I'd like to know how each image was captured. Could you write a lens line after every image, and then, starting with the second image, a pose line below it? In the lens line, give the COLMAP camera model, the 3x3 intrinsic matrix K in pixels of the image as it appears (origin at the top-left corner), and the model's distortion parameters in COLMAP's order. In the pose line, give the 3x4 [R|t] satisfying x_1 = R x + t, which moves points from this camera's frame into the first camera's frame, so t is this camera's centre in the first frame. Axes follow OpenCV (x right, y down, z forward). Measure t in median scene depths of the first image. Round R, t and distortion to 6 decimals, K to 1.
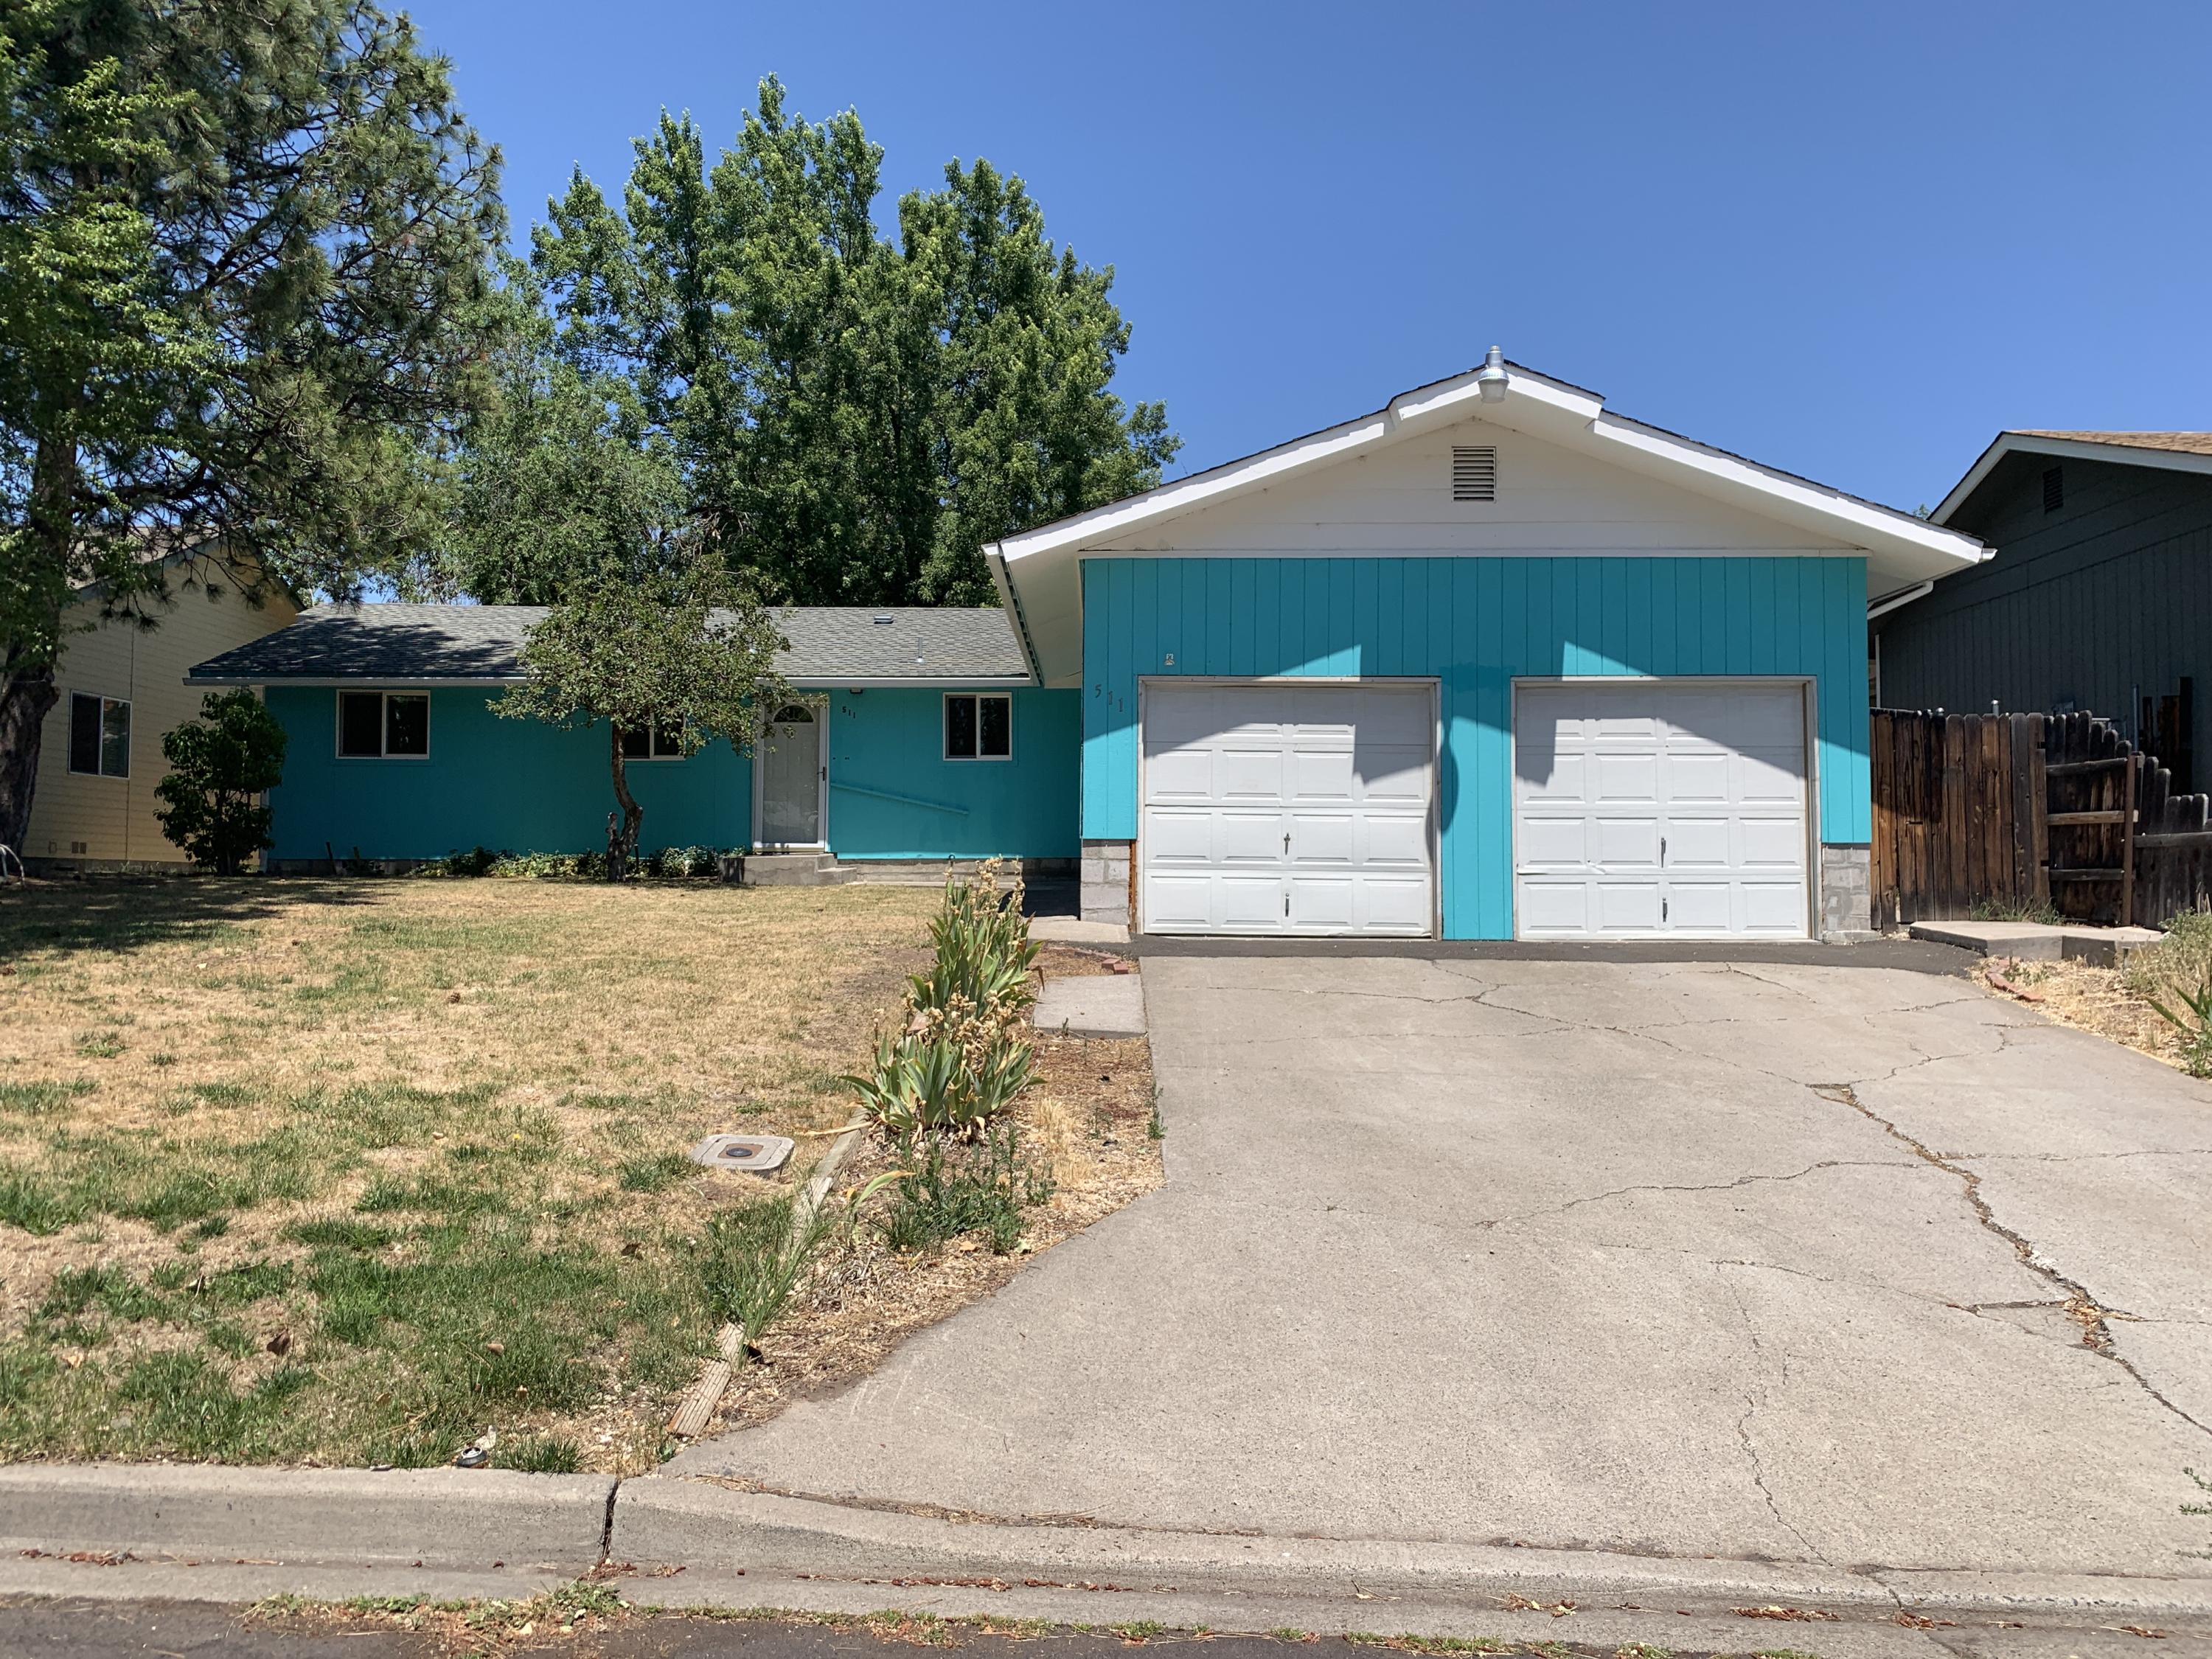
lens RADIAL K [[1710.8, 0, 1096.2], [0, 1710.8, 850.5], [0, 0, 1]] dist [0.039198, -0.023365]
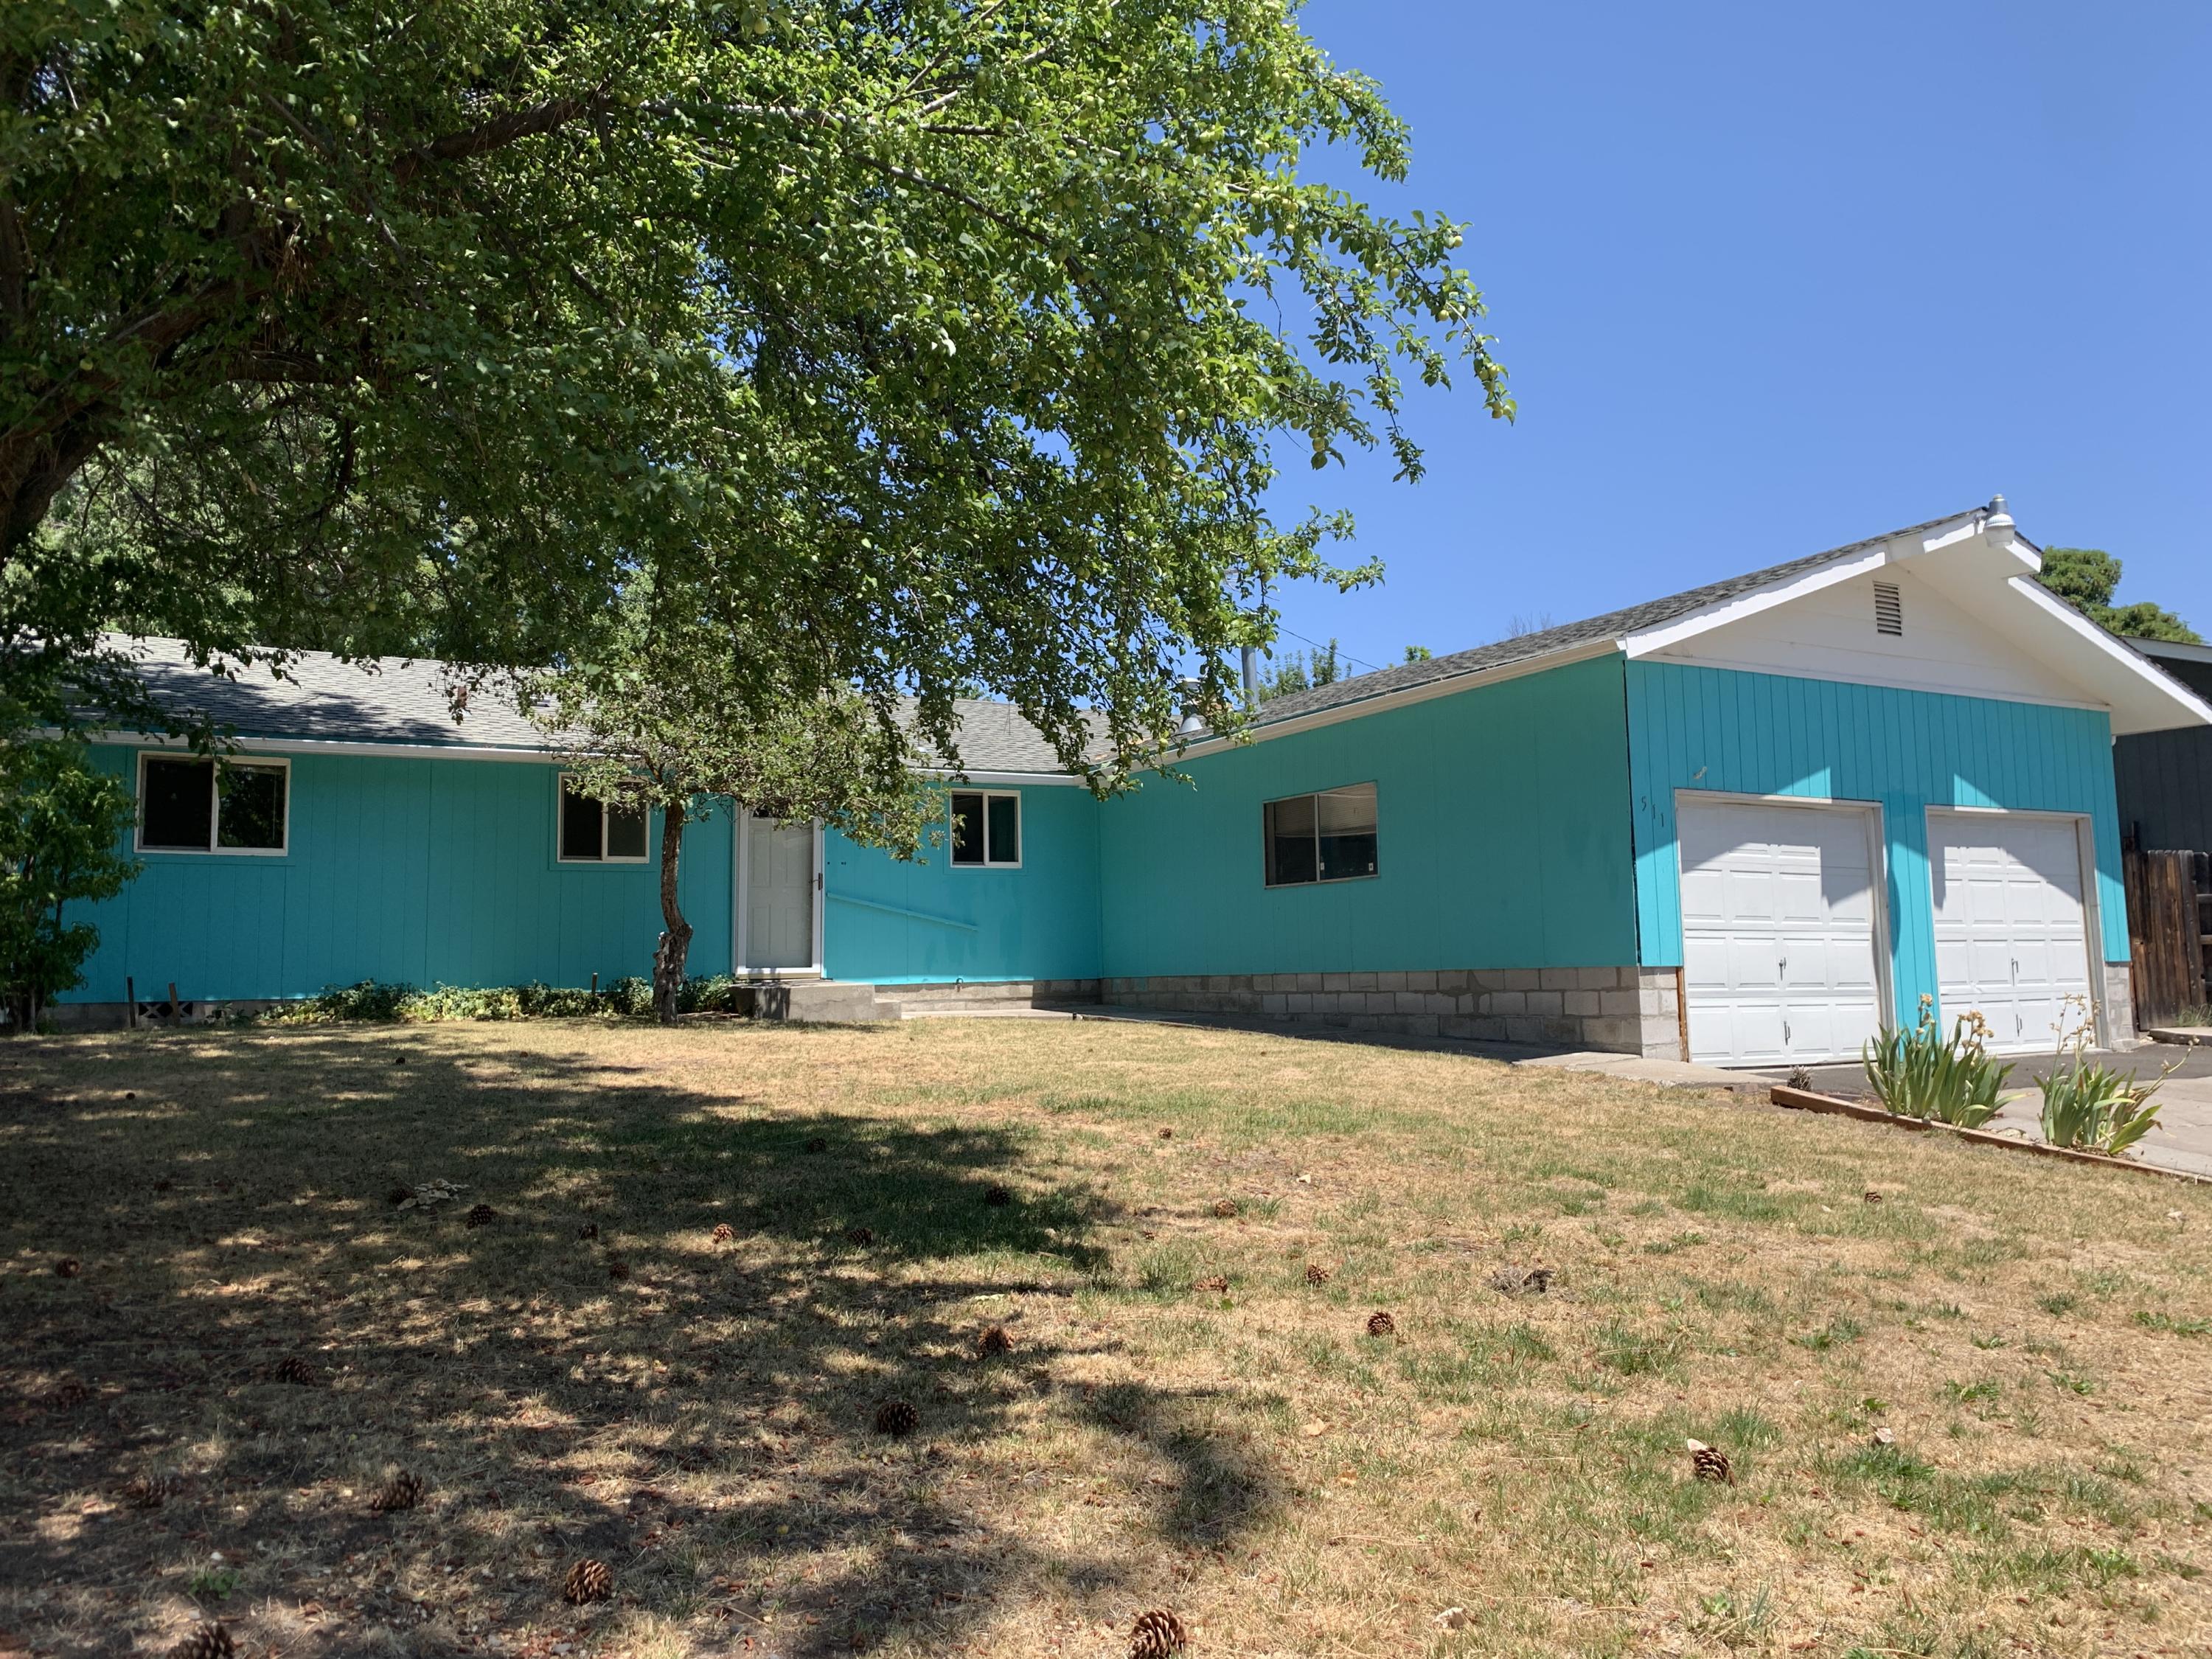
lens RADIAL K [[1710.8, 0, 1105.2], [0, 1710.8, 808.1], [0, 0, 1]] dist [0.039198, -0.023365]
pose [[0.860337, 0.032714, 0.508675, -0.713038], [0.009561, 0.996727, -0.080273, -0.019996], [-0.509636, 0.073925, 0.857208, 0.355606]]
